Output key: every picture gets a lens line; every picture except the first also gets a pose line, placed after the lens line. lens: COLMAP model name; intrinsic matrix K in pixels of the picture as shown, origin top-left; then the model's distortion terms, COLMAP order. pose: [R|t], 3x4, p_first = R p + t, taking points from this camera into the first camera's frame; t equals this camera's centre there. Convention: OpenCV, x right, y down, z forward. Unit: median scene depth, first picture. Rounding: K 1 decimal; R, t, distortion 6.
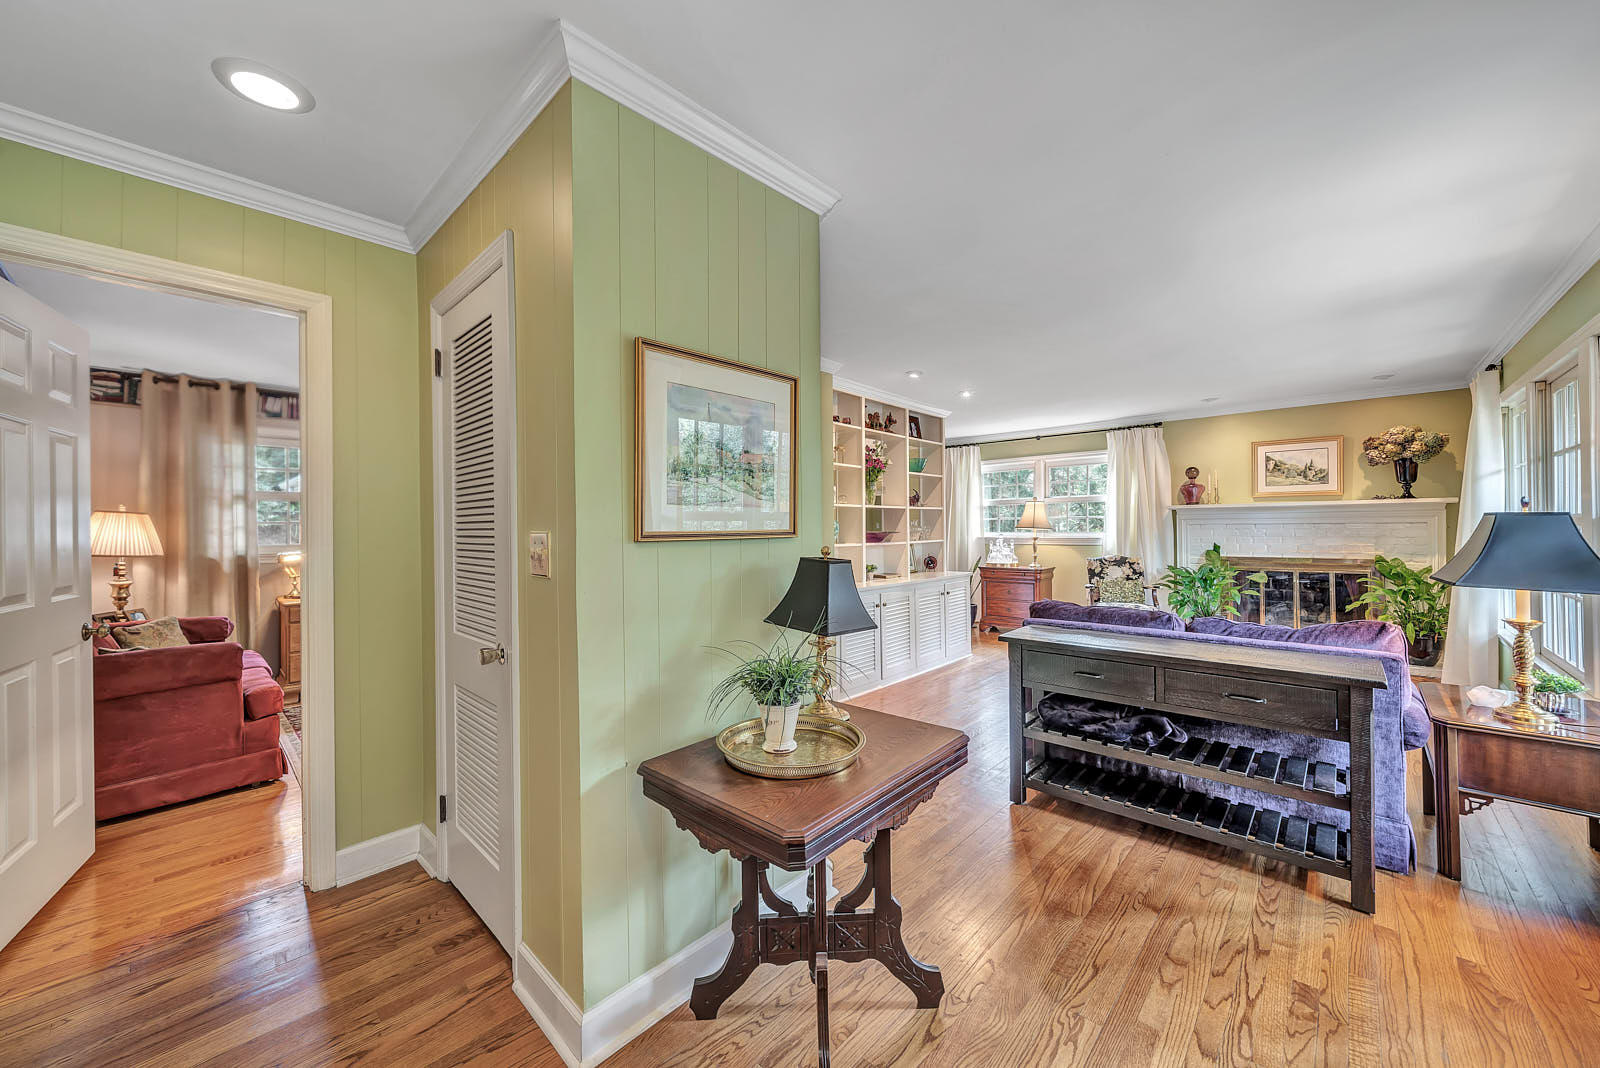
lens RADIAL K [[583.0, 0, 798.1], [0, 583.0, 527.7], [0, 0, 1]] dist [0.000104, 0.000009]
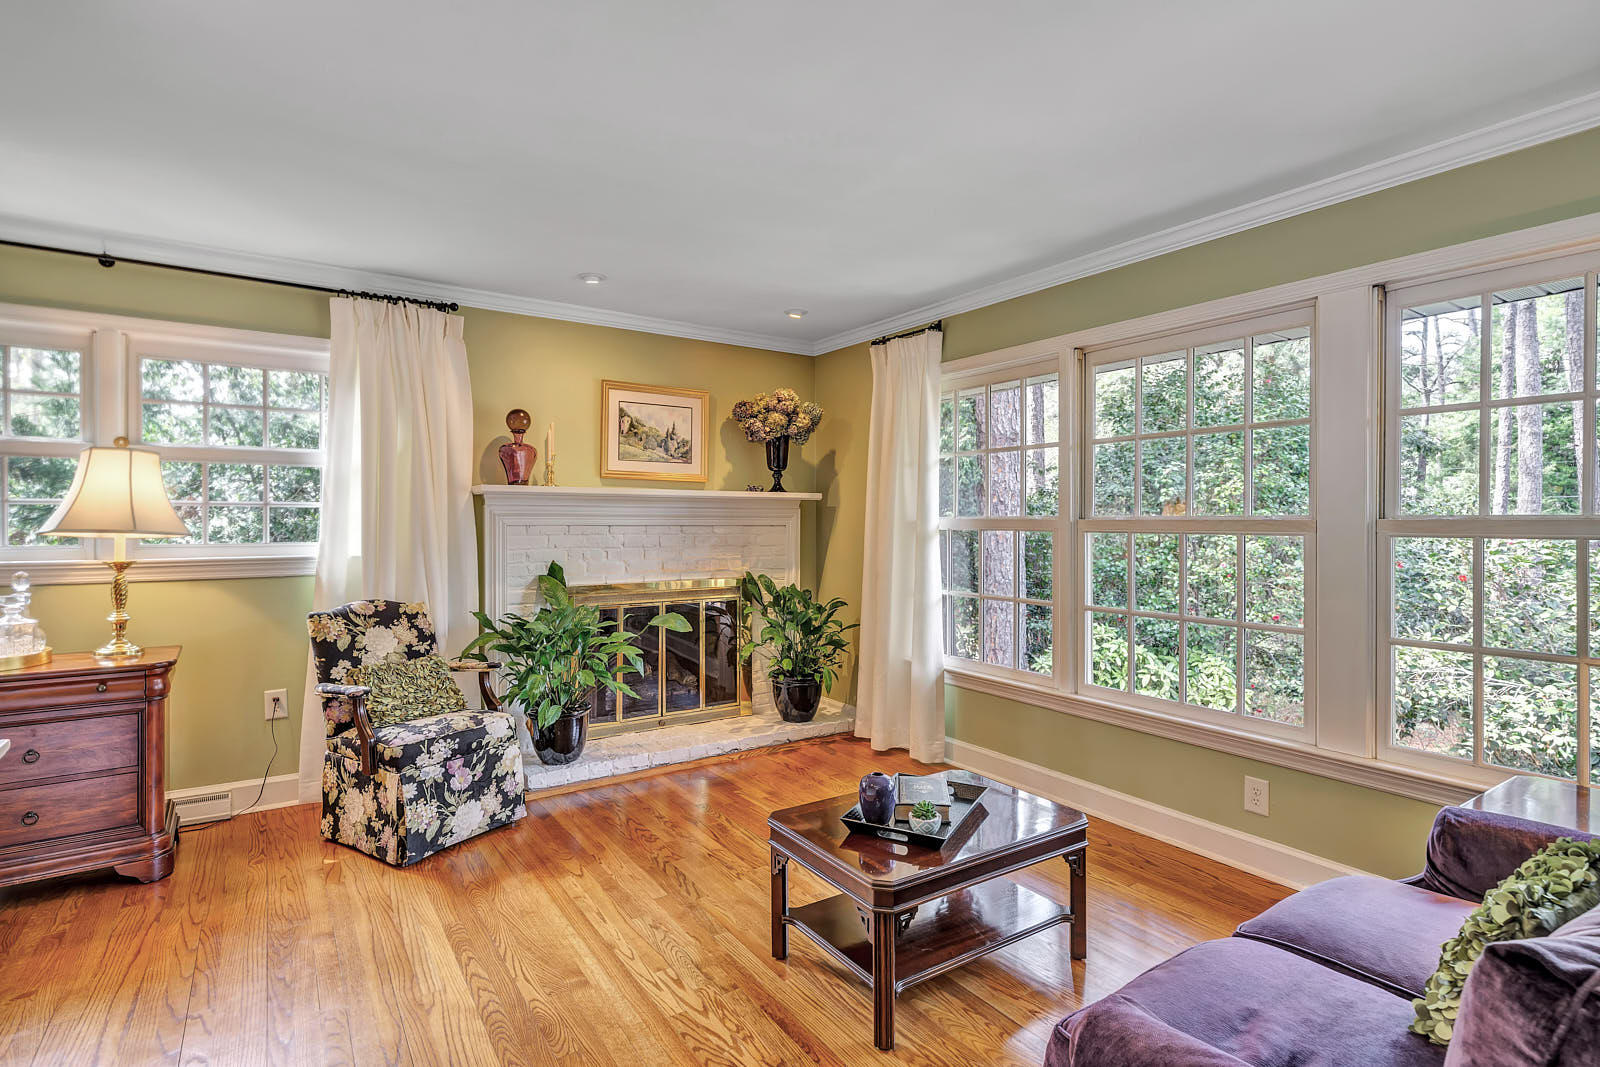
lens RADIAL K [[794.1, 0, 798.6], [0, 794.1, 521.0], [0, 0, 1]] dist [0.000887, 0.000275]
pose [[0.230855, 0.010210, 0.972935, 0.080068], [-0.004317, 0.999946, -0.009469, -0.004144], [-0.972979, -0.002014, 0.230886, 0.644305]]
